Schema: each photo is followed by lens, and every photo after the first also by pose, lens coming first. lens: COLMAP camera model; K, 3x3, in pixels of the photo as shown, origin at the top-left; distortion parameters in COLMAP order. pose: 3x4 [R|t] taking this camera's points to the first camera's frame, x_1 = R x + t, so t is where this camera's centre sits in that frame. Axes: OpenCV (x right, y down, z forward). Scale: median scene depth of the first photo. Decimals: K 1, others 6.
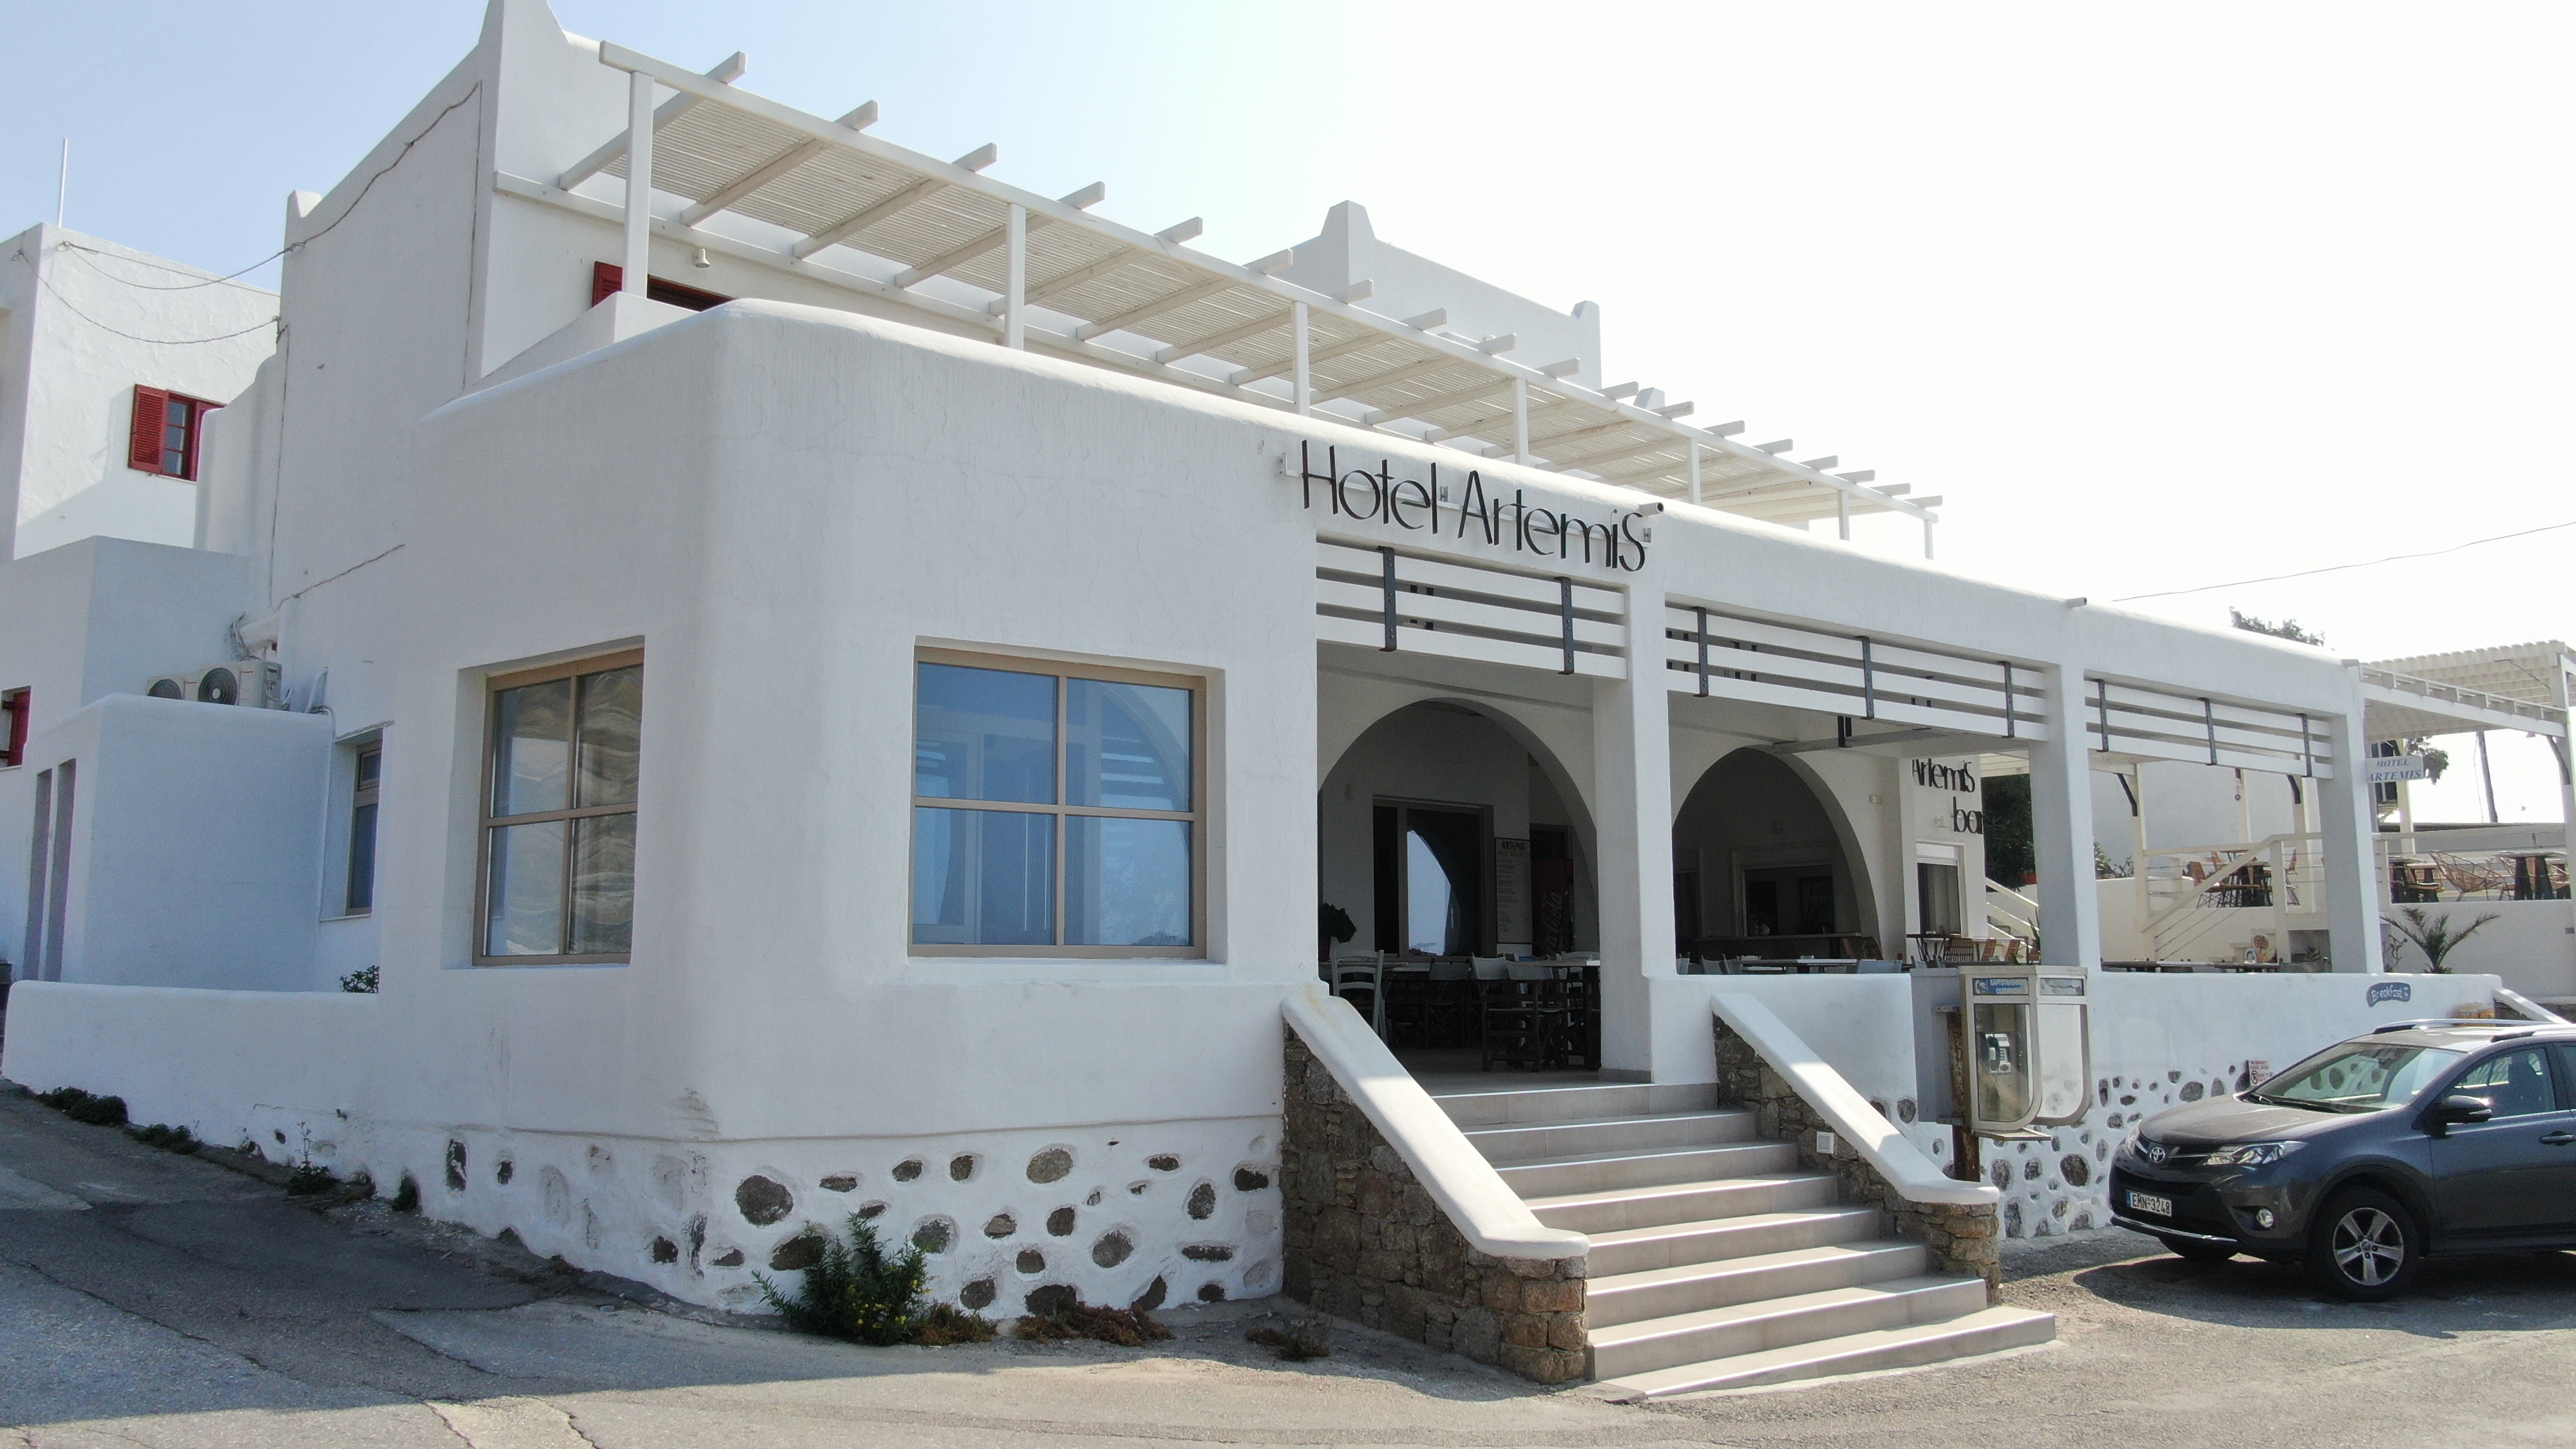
lens RADIAL K [[1851.2, 0, 1283.8], [0, 1851.2, 728.9], [0, 0, 1]] dist [-0.021667, 0.008216]
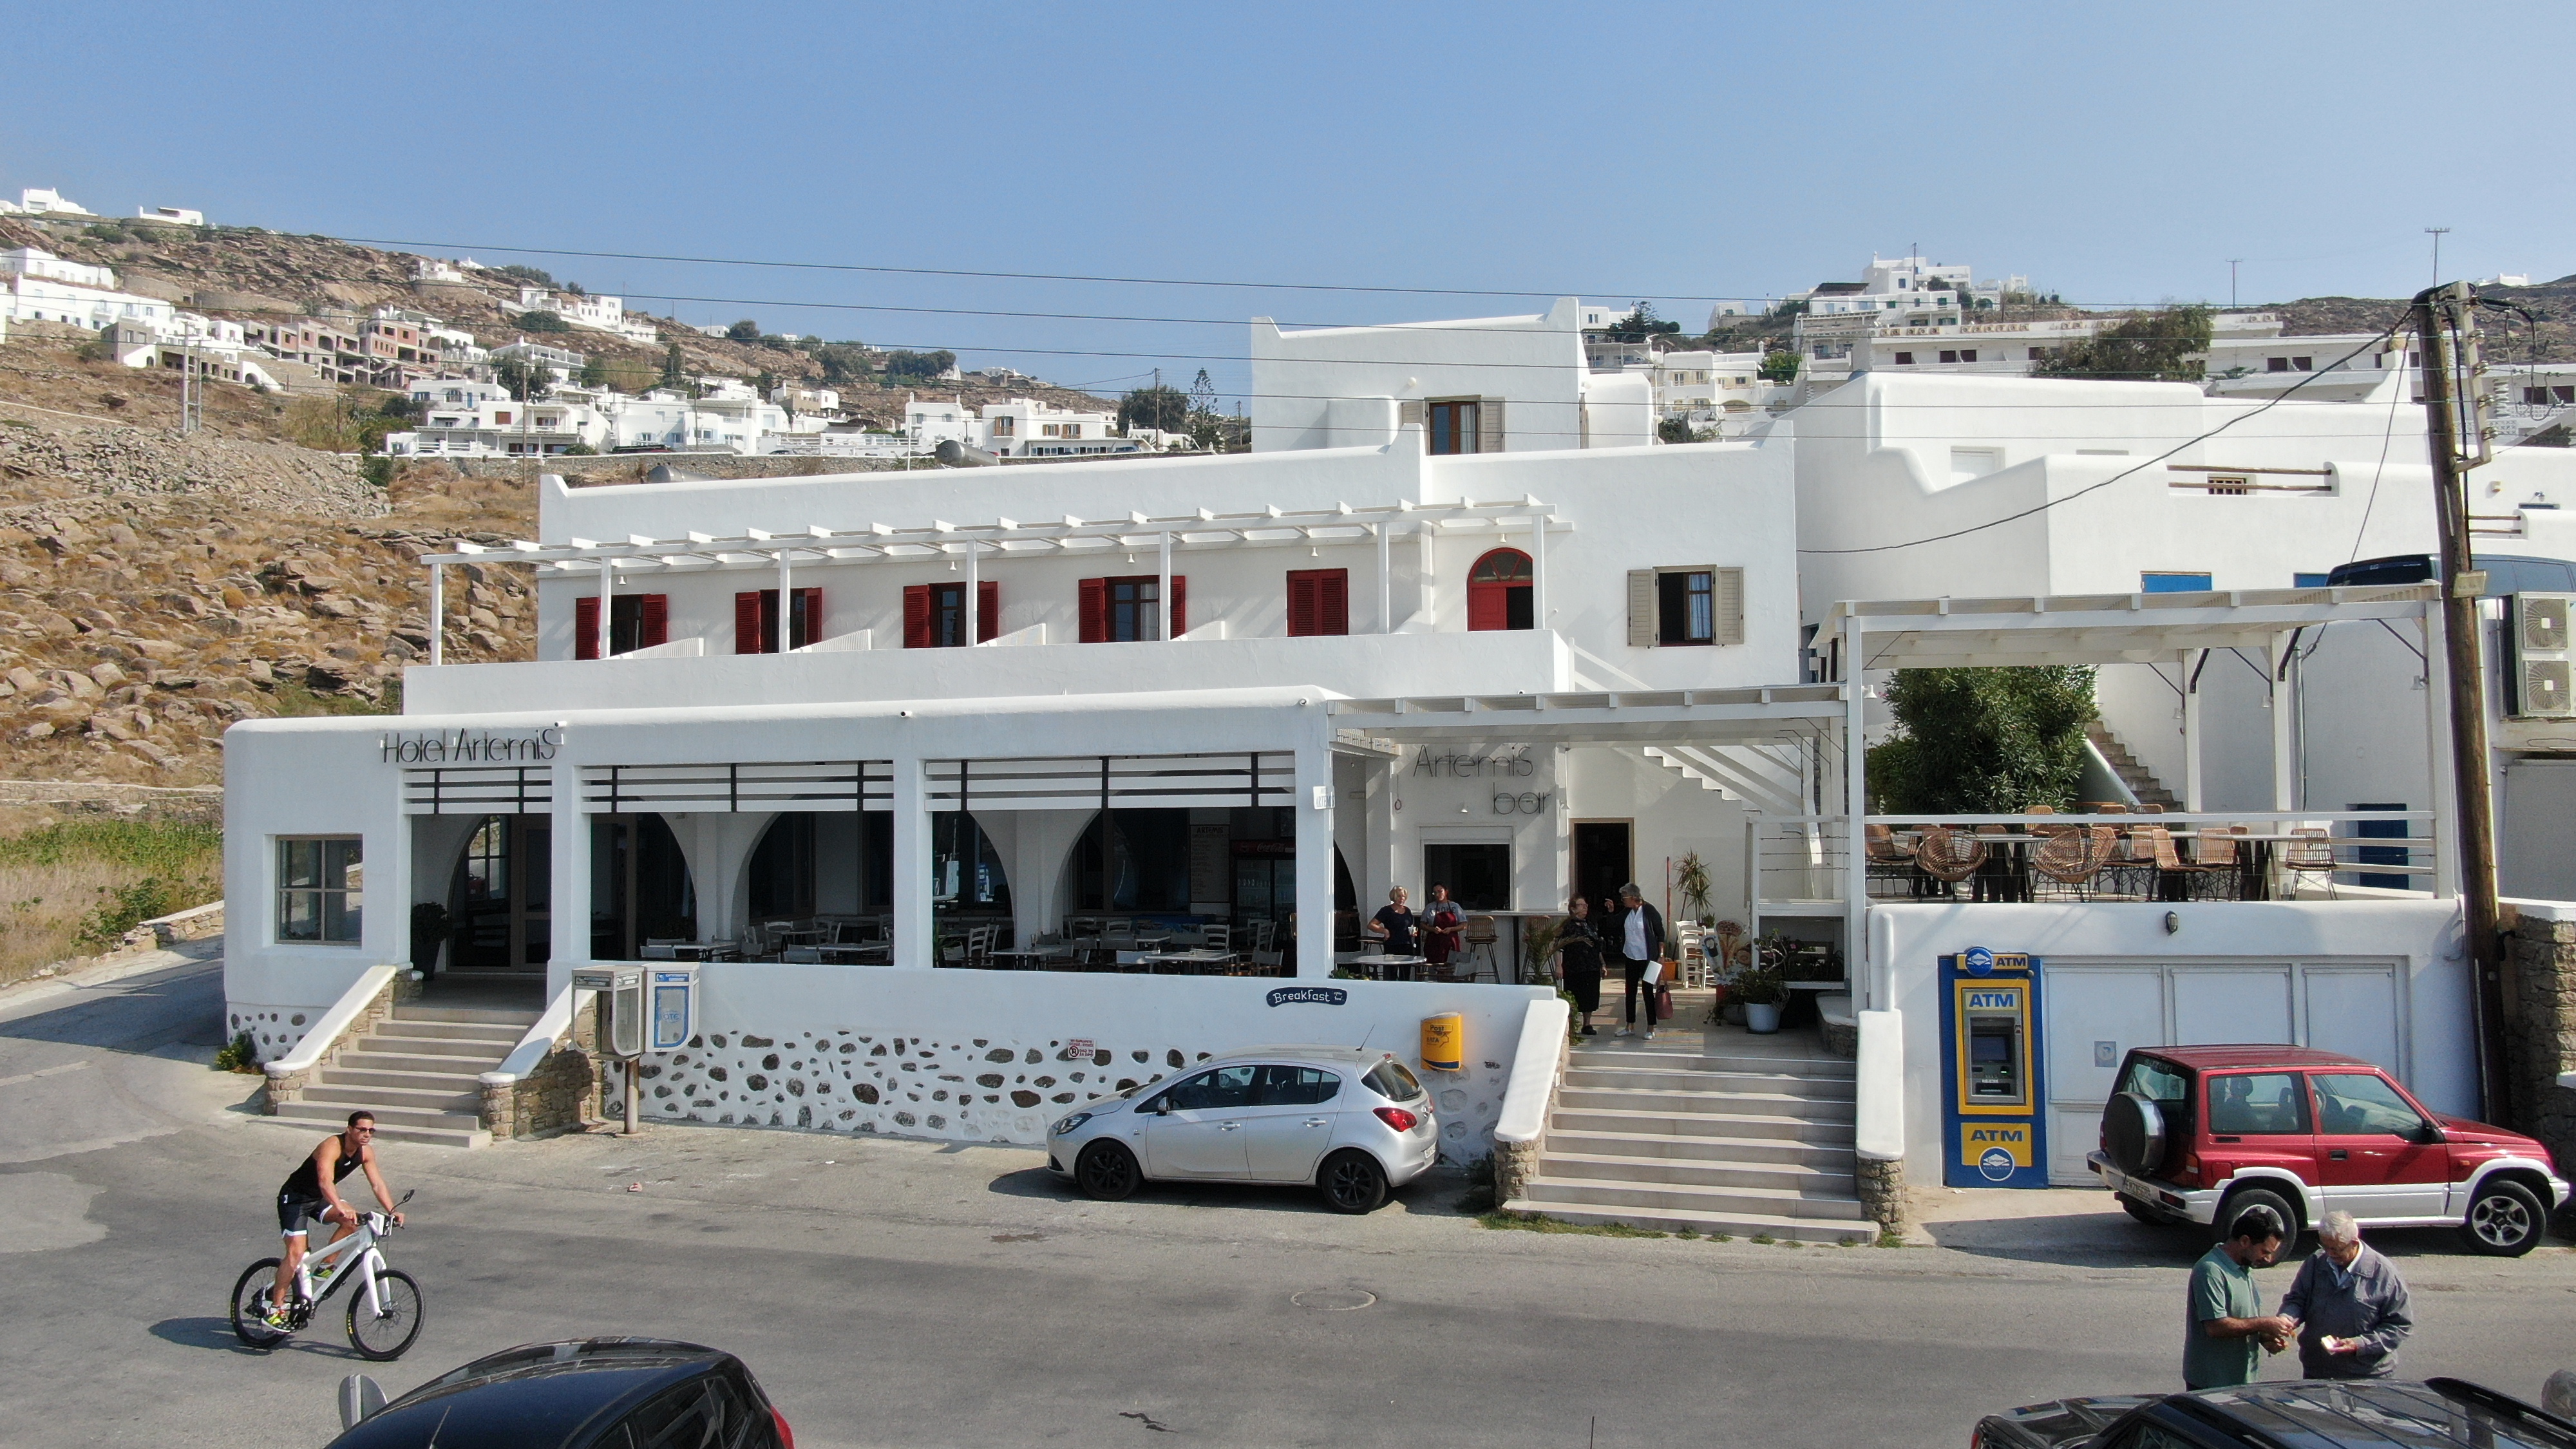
lens RADIAL K [[1851.2, 0, 1283.8], [0, 1851.2, 728.9], [0, 0, 1]] dist [-0.021667, 0.008216]
pose [[0.552005, -0.037478, -0.832998, 1.274791], [0.120037, 0.992156, 0.034906, -0.050814], [0.825155, -0.119259, 0.552174, 0.309487]]
